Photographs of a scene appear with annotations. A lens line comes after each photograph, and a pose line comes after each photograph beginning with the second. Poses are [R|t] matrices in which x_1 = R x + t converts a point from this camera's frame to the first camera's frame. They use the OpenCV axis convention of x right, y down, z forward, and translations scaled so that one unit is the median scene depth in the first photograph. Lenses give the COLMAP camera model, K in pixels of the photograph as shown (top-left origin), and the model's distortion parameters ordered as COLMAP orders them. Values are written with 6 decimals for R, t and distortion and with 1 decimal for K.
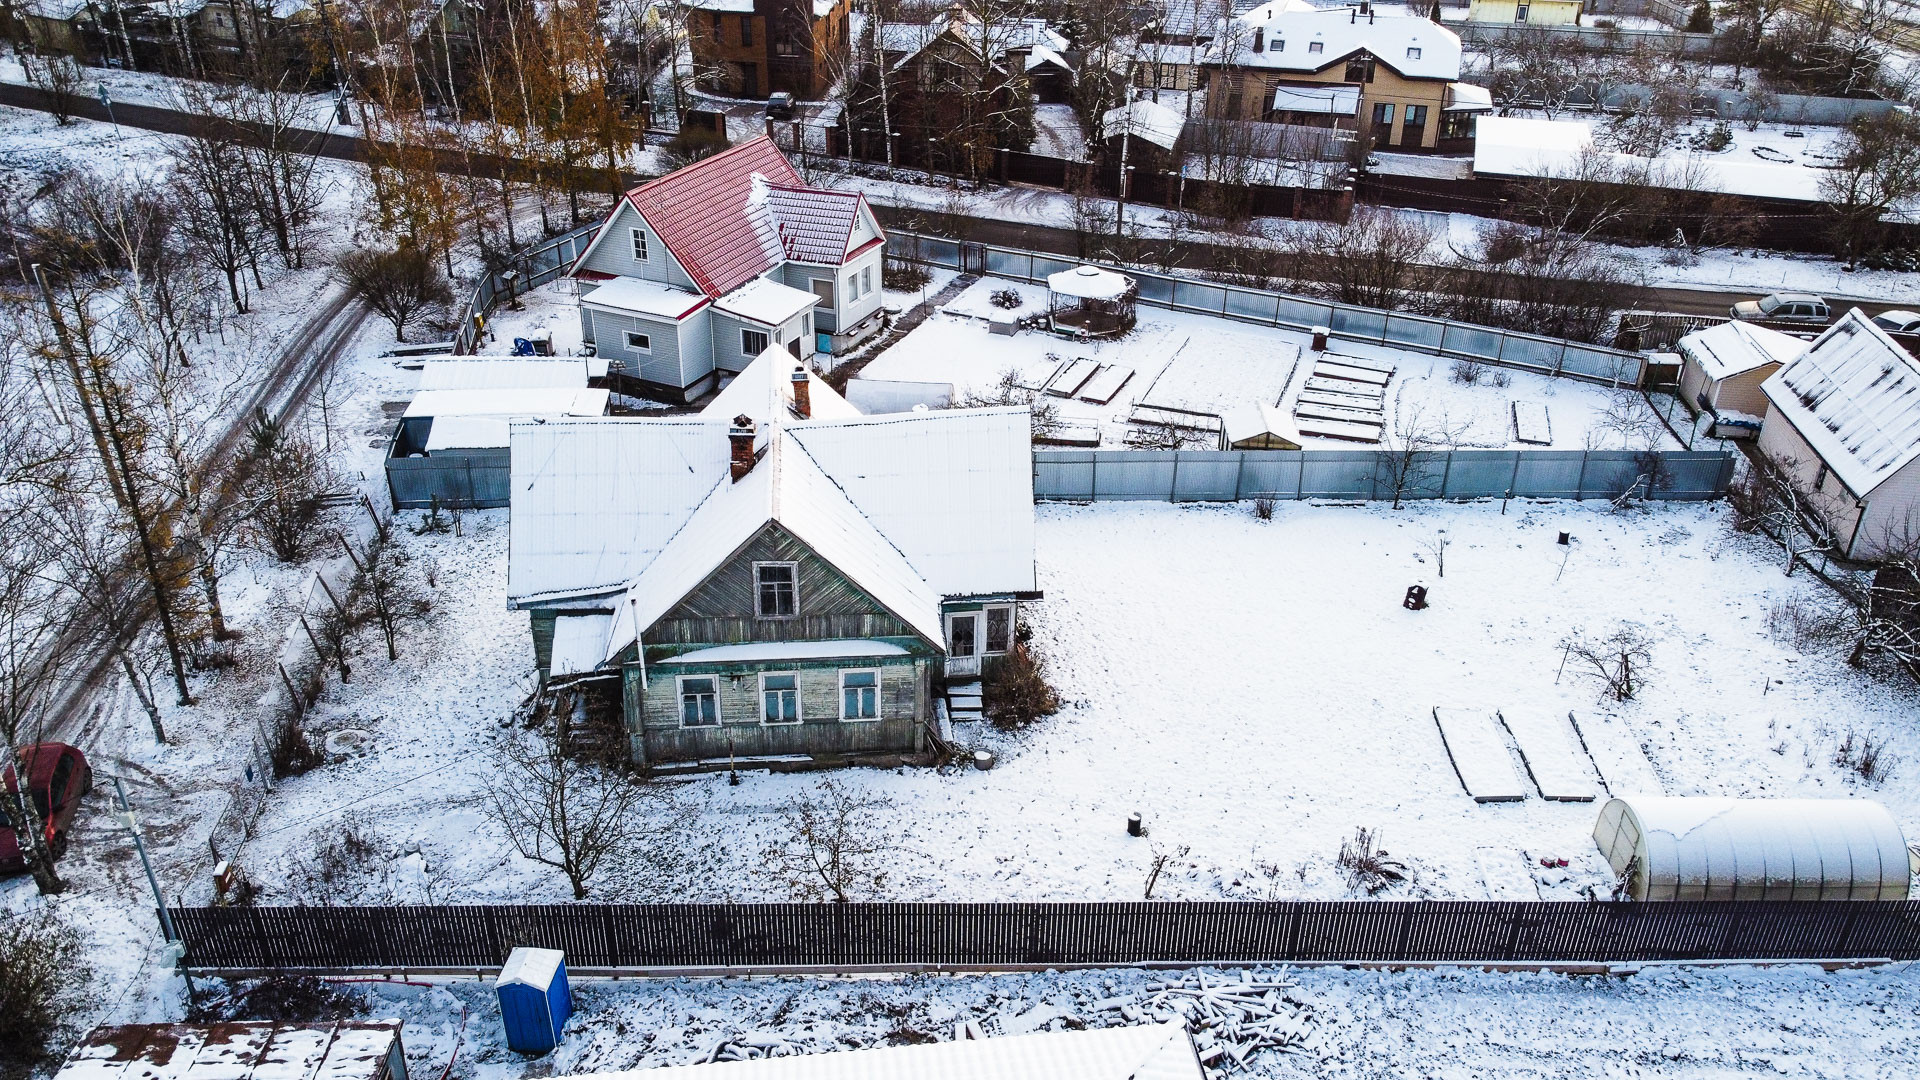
lens RADIAL K [[1448.1, 0, 942.7], [0, 1448.1, 522.1], [0, 0, 1]] dist [0.013305, -0.019720]
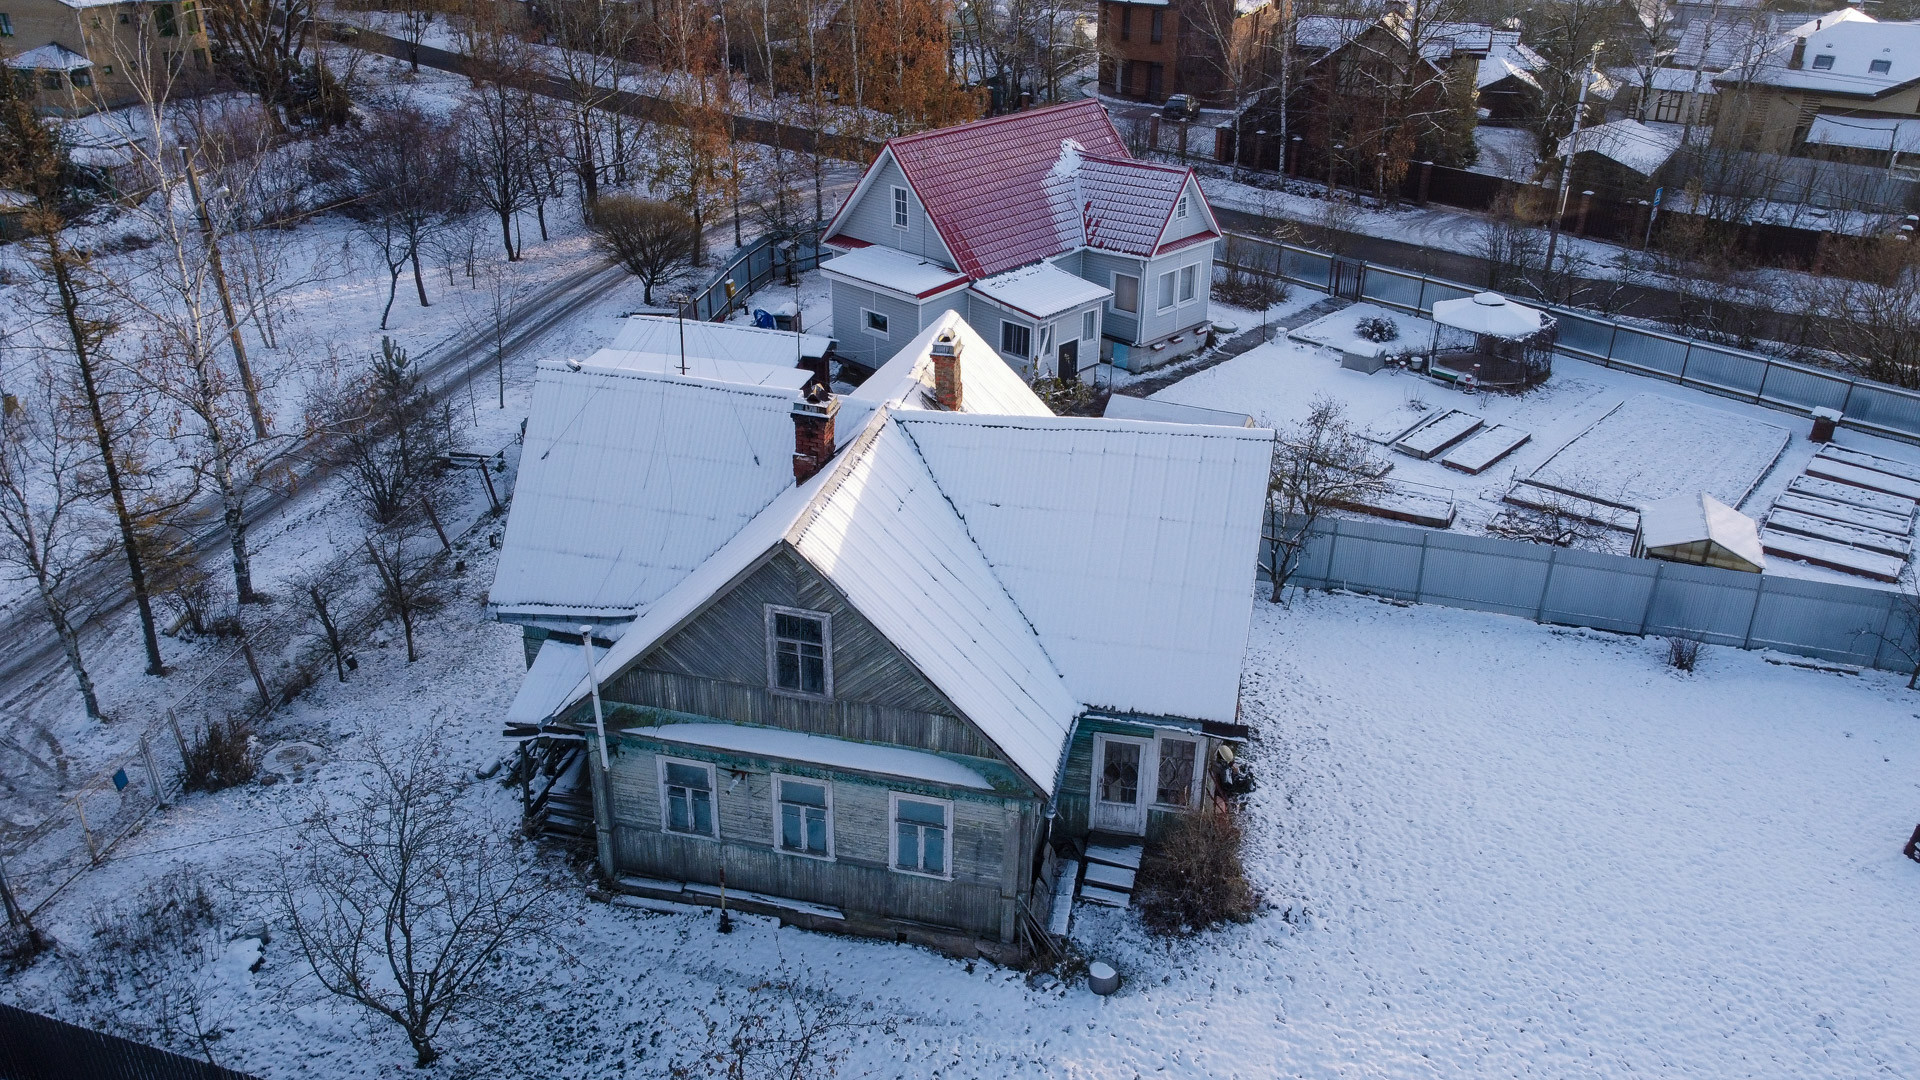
lens RADIAL K [[1448.1, 0, 947.1], [0, 1448.1, 527.2], [0, 0, 1]] dist [0.013305, -0.019720]
pose [[0.947624, 0.139153, -0.287482, 0.113082], [-0.149718, 0.988615, -0.014985, -0.007873], [0.282124, 0.057242, 0.957669, 0.359686]]
